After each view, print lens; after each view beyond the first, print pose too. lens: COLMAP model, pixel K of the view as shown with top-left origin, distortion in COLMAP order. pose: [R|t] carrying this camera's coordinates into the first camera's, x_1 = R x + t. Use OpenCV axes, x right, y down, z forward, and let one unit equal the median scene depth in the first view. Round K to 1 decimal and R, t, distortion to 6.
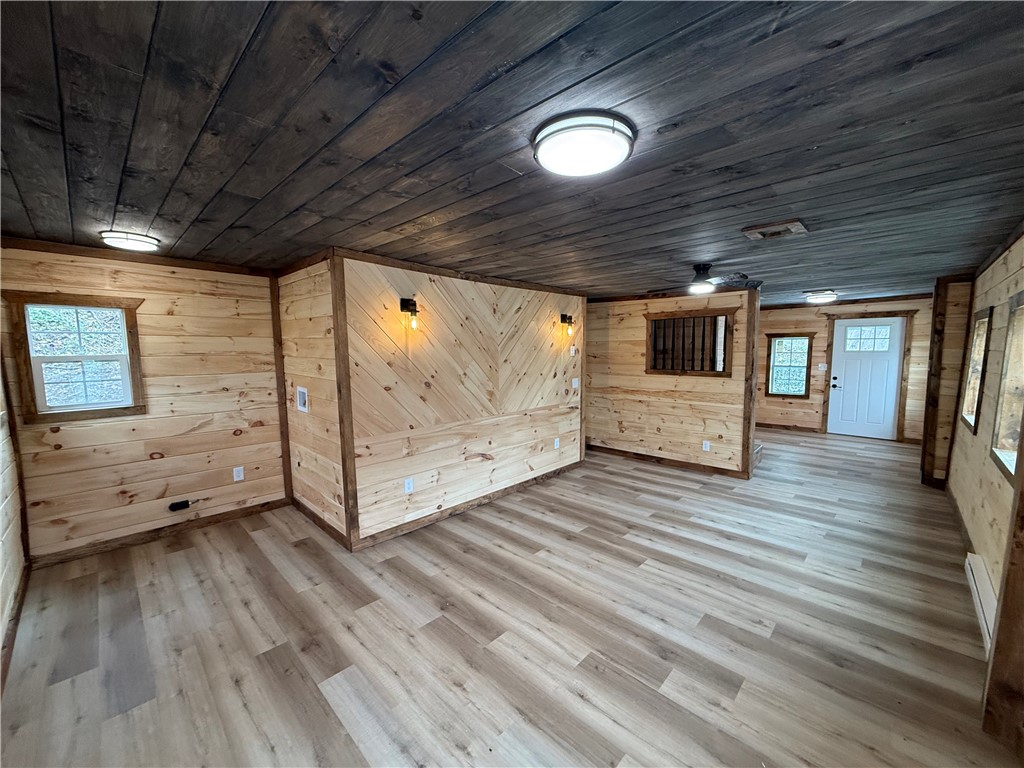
lens RADIAL K [[405.8, 0, 514.6], [0, 405.8, 385.6], [0, 0, 1]] dist [-0.002387, -0.000048]
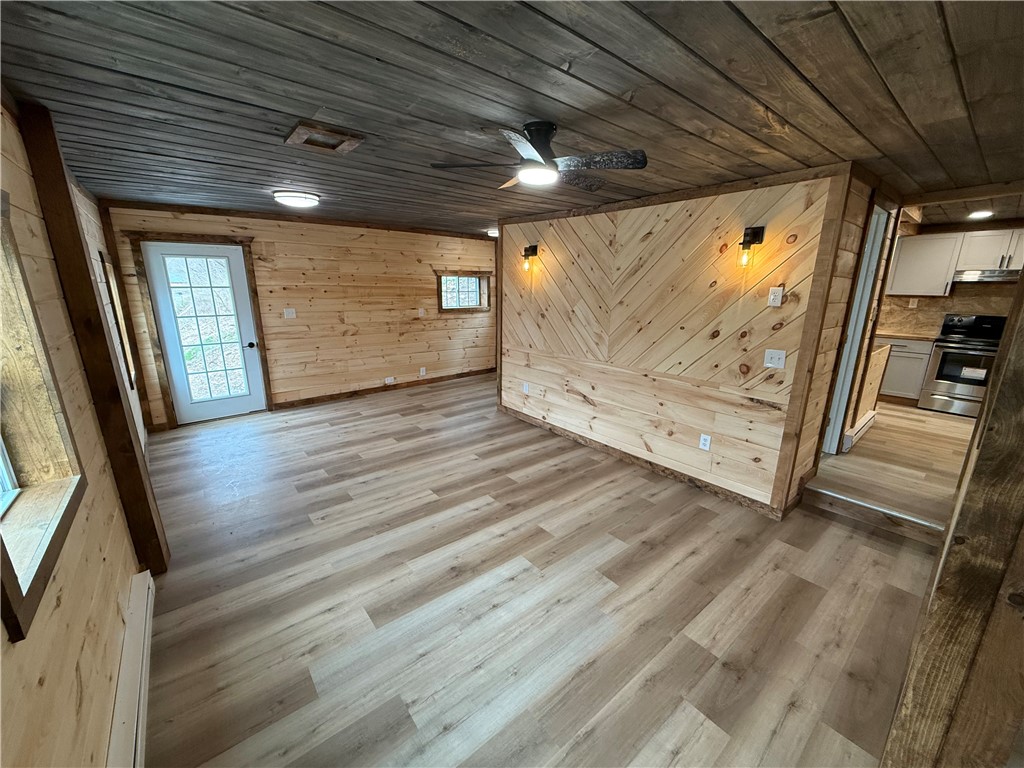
lens RADIAL K [[405.8, 0, 503.3], [0, 405.8, 387.0], [0, 0, 1]] dist [-0.002387, -0.000048]
pose [[-0.132012, 0.251394, -0.958840, 0.949677], [-0.102935, 0.958599, 0.265503, -0.100303], [0.985889, 0.133748, -0.100669, 0.951258]]
